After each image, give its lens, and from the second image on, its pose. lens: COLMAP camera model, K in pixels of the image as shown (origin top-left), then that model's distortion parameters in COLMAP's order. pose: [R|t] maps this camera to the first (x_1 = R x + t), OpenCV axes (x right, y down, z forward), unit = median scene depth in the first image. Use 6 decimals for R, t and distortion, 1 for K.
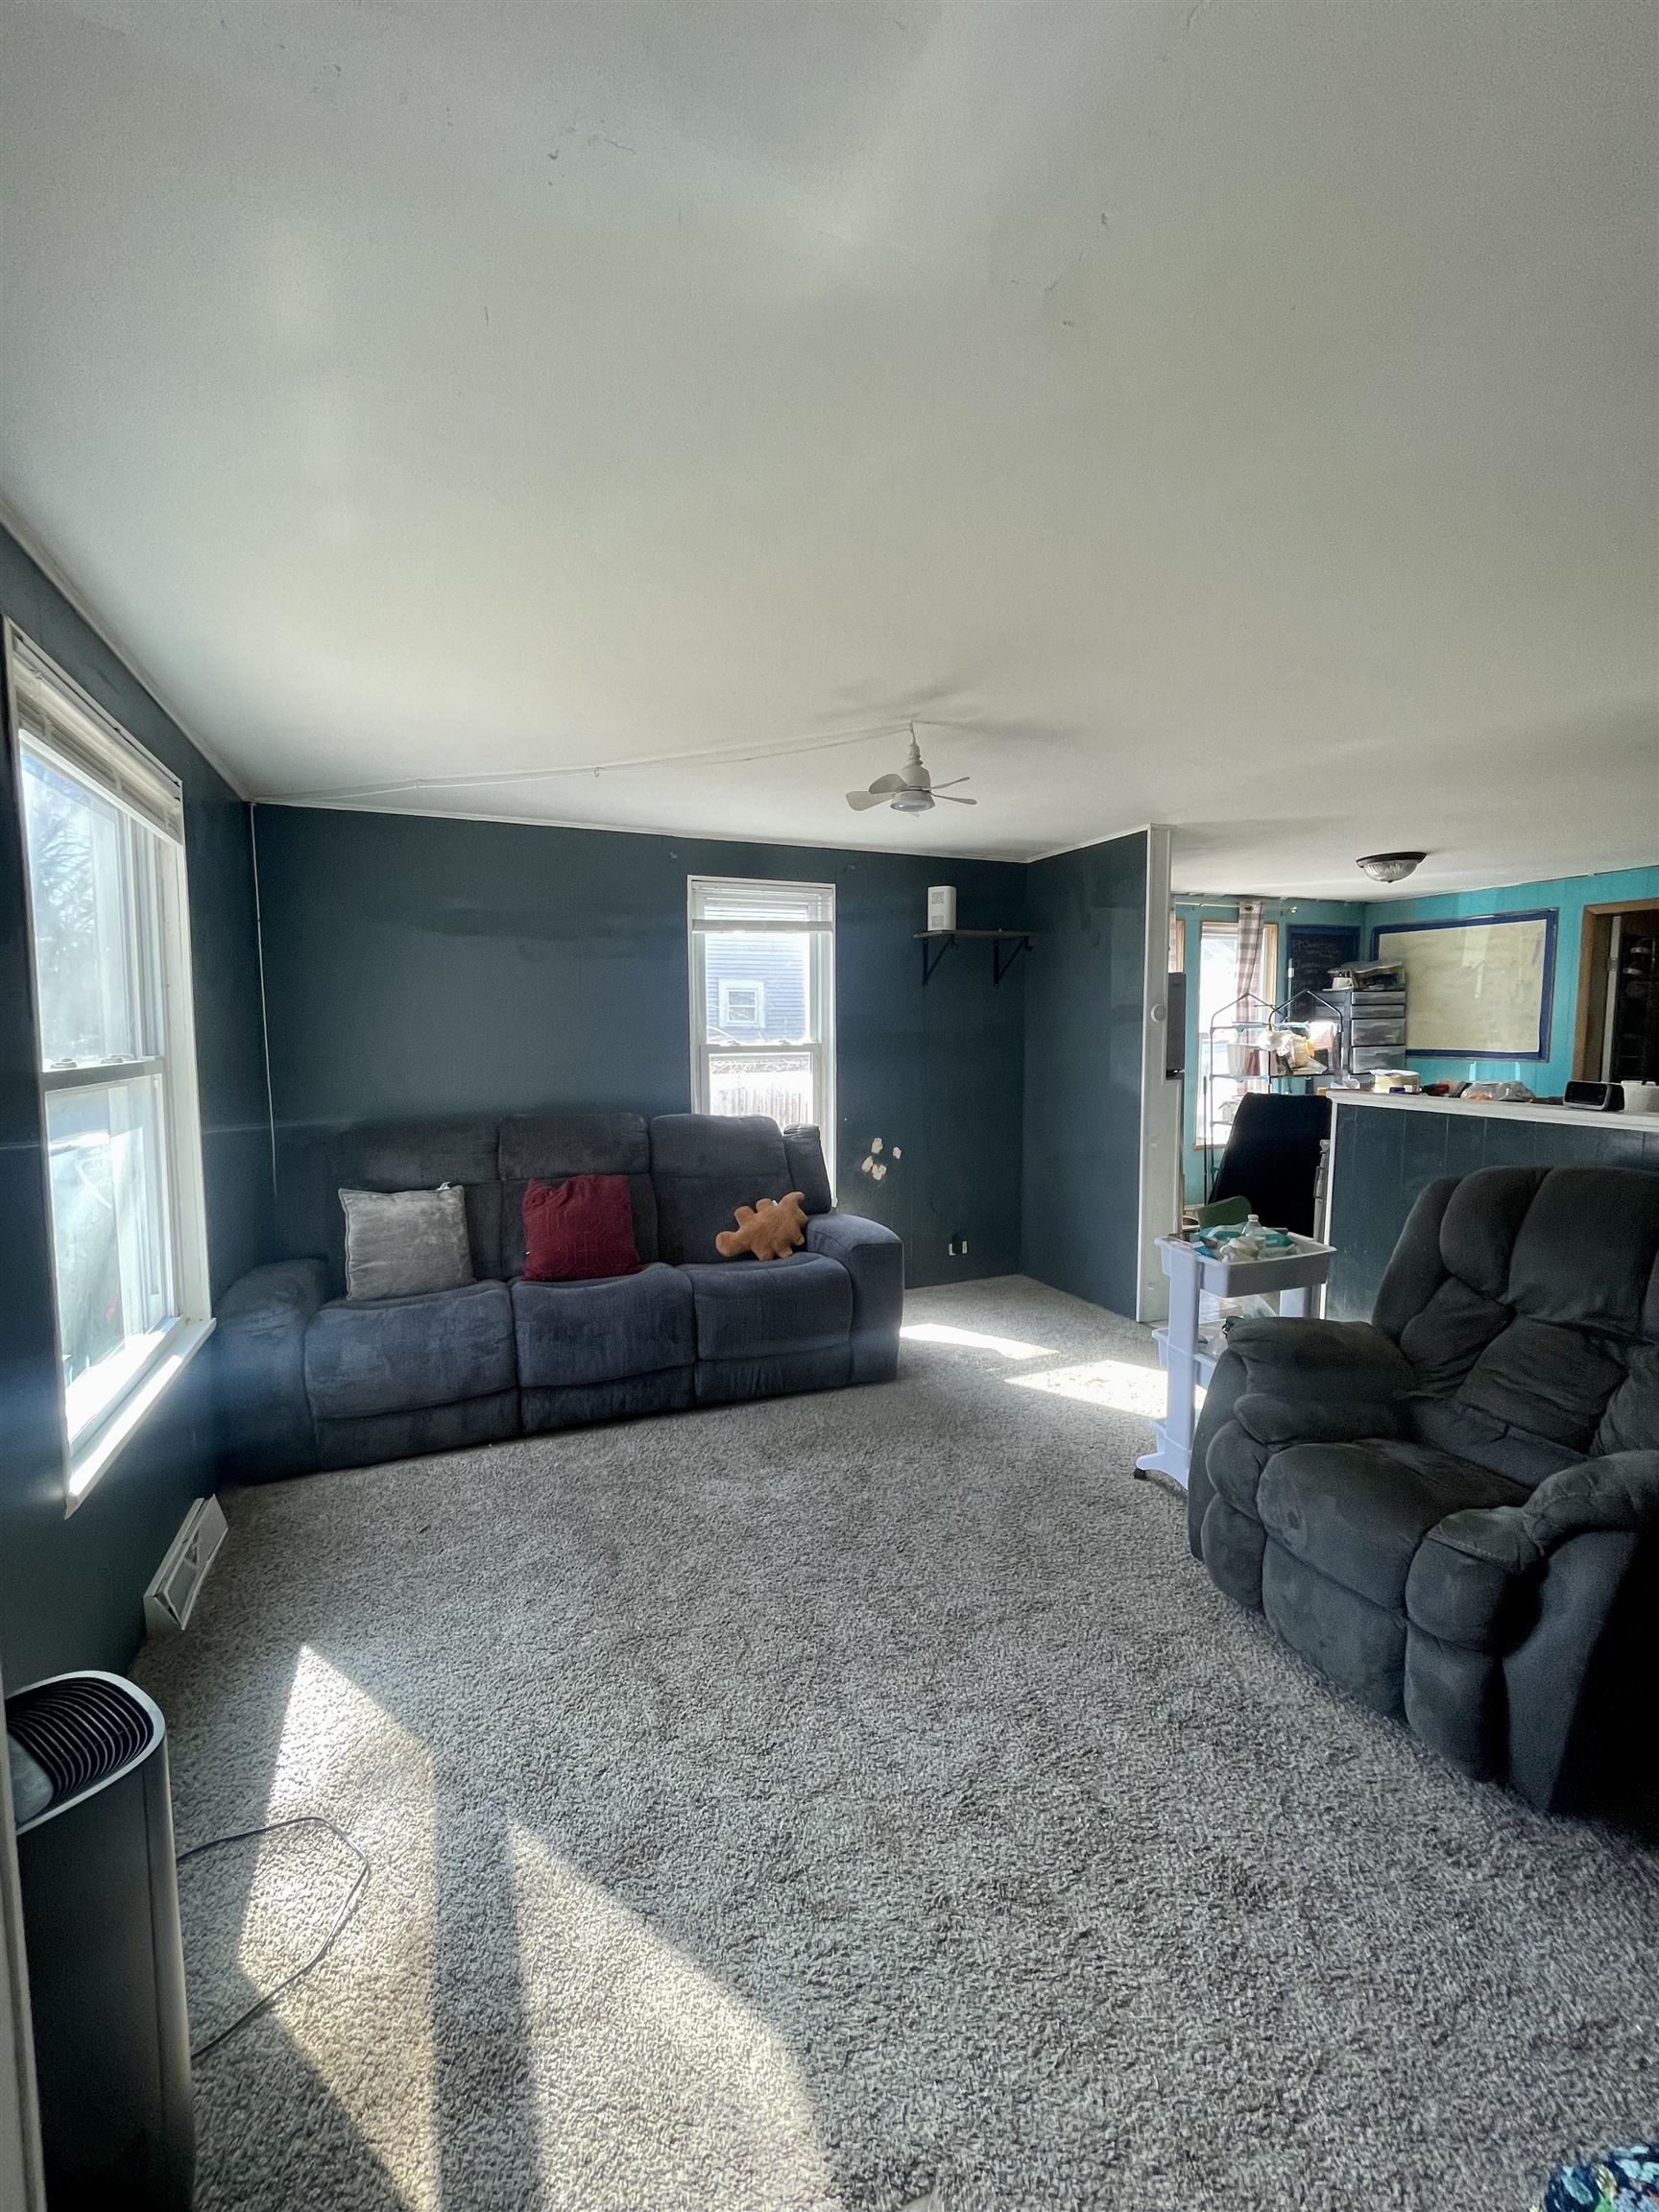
lens RADIAL K [[895.7, 0, 830.4], [0, 895.7, 1095.8], [0, 0, 1]] dist [-0.001948, -0.000303]
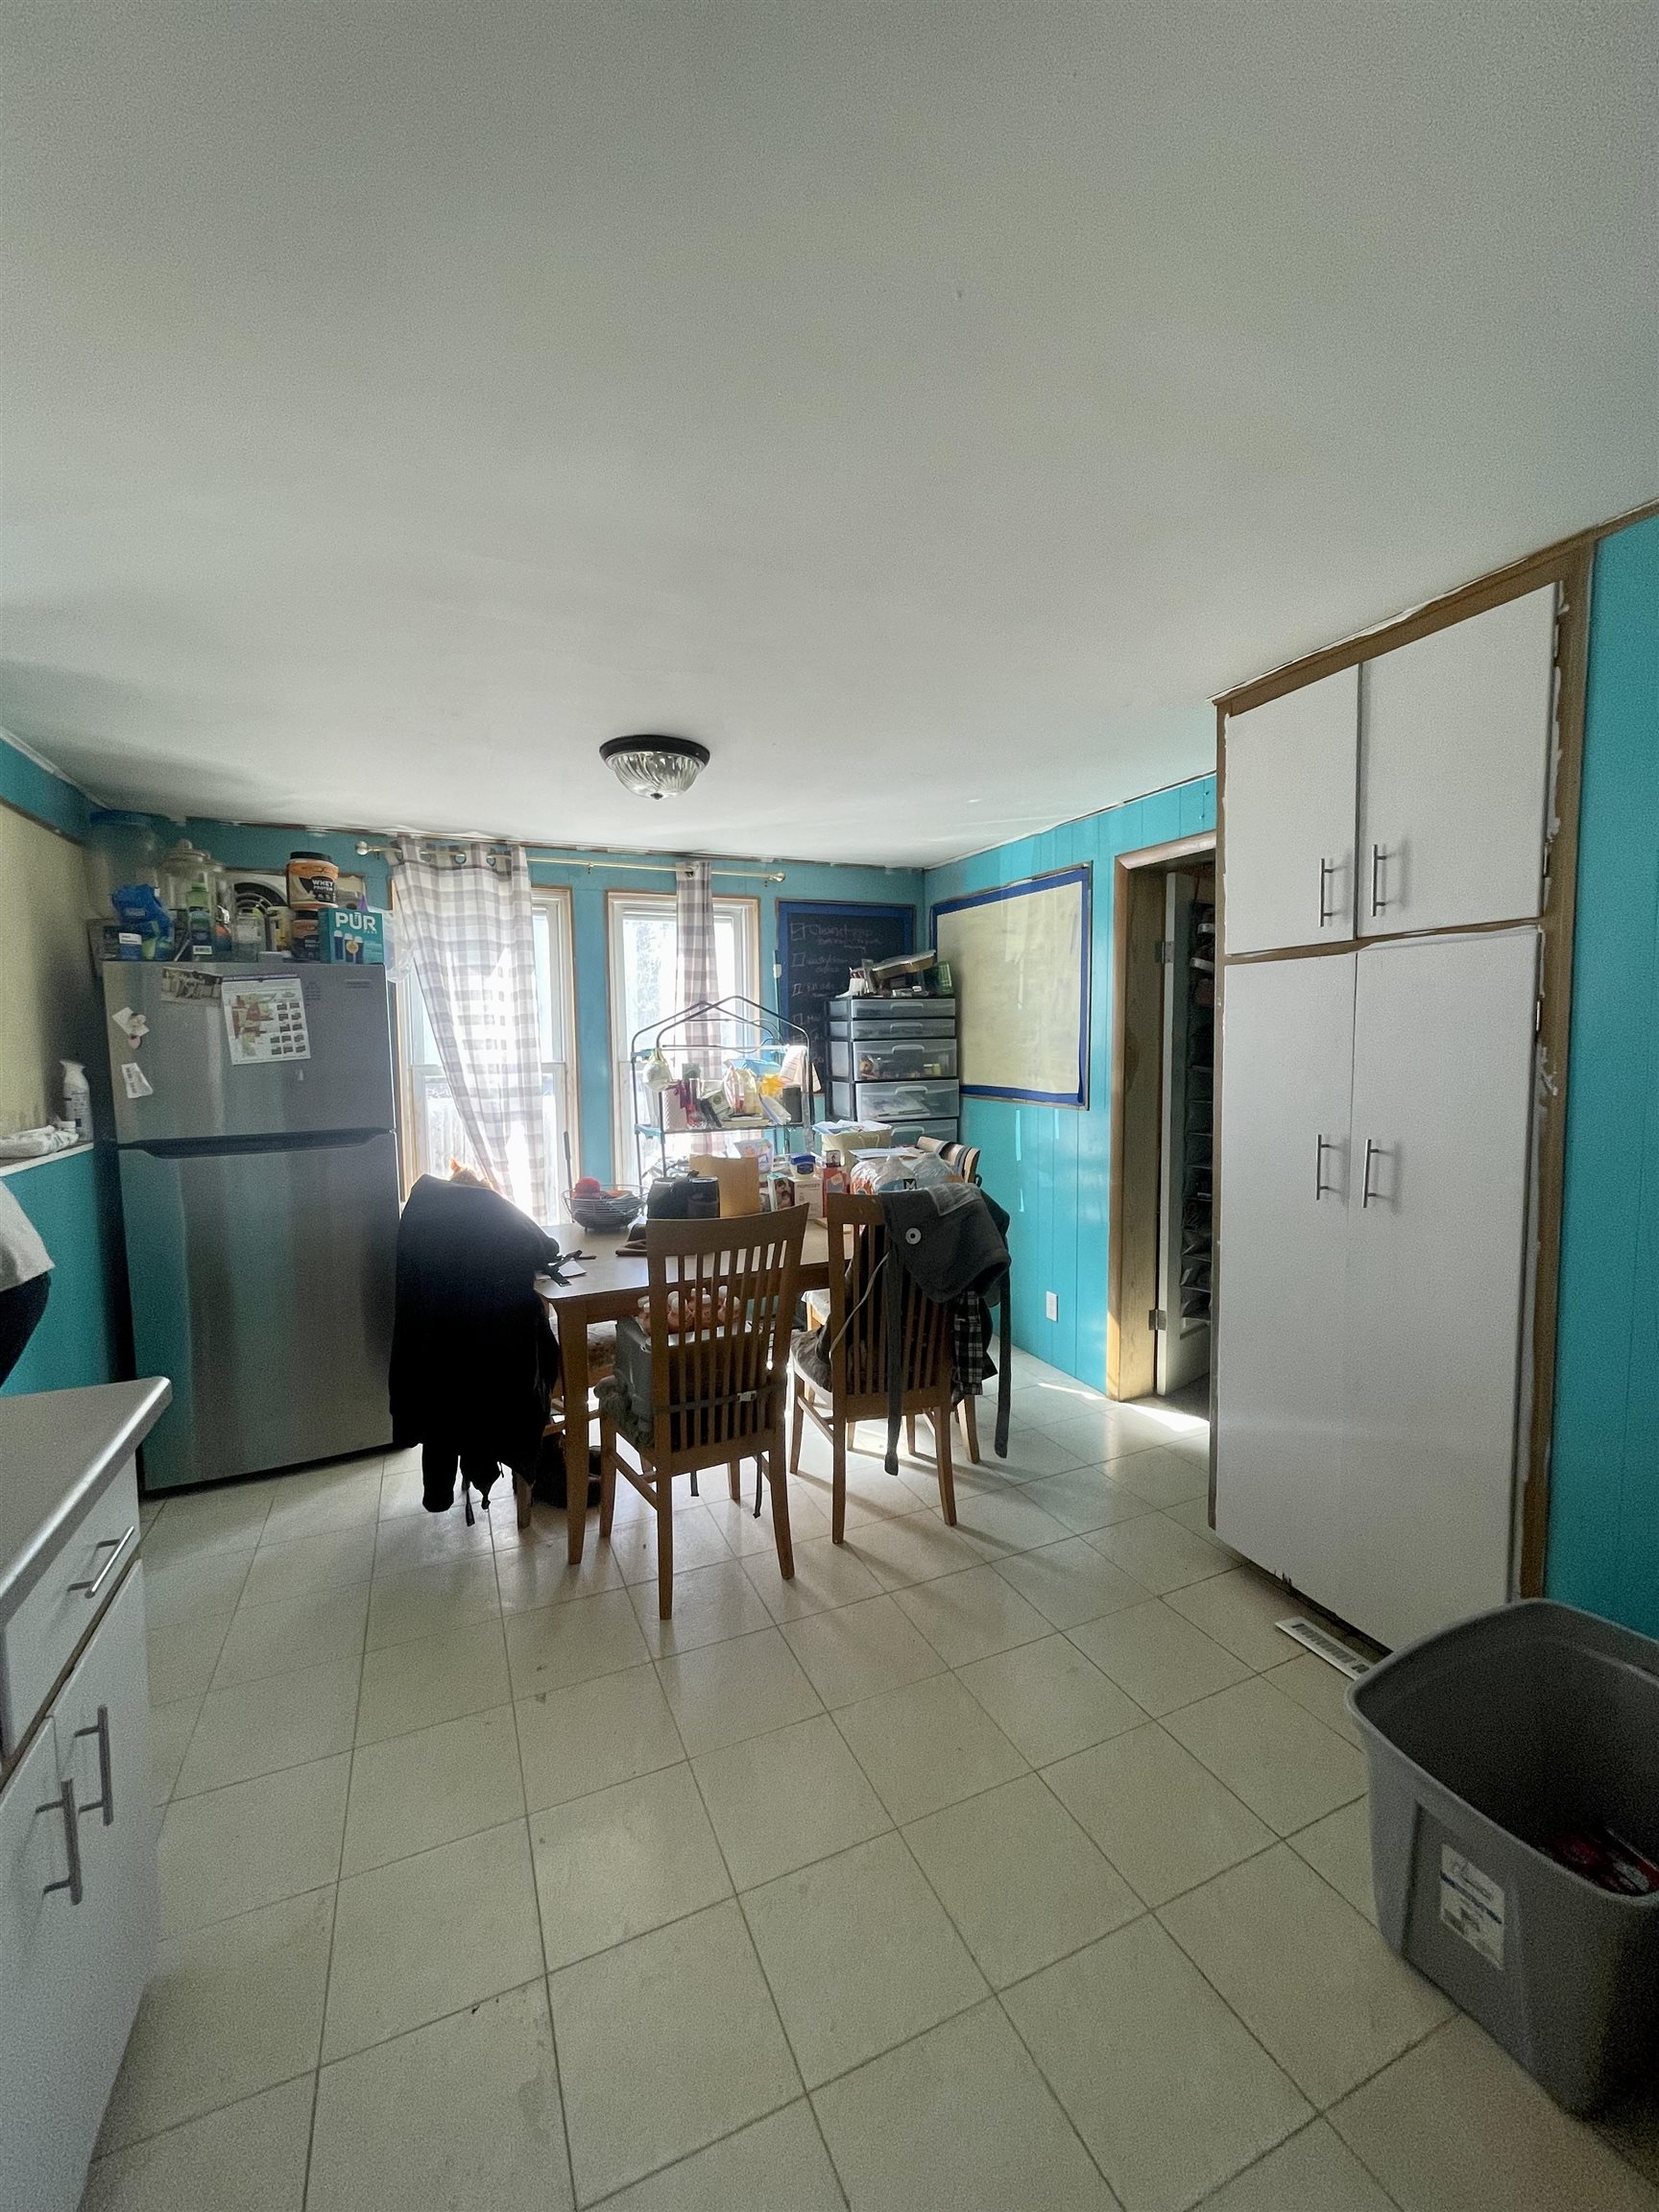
lens RADIAL K [[895.7, 0, 829.0], [0, 895.7, 1108.5], [0, 0, 1]] dist [-0.001948, -0.000303]
pose [[0.999941, -0.003856, 0.010165, 0.560174], [0.003871, 0.999992, -0.001382, -0.034793], [-0.010160, 0.001422, 0.999947, 0.341366]]
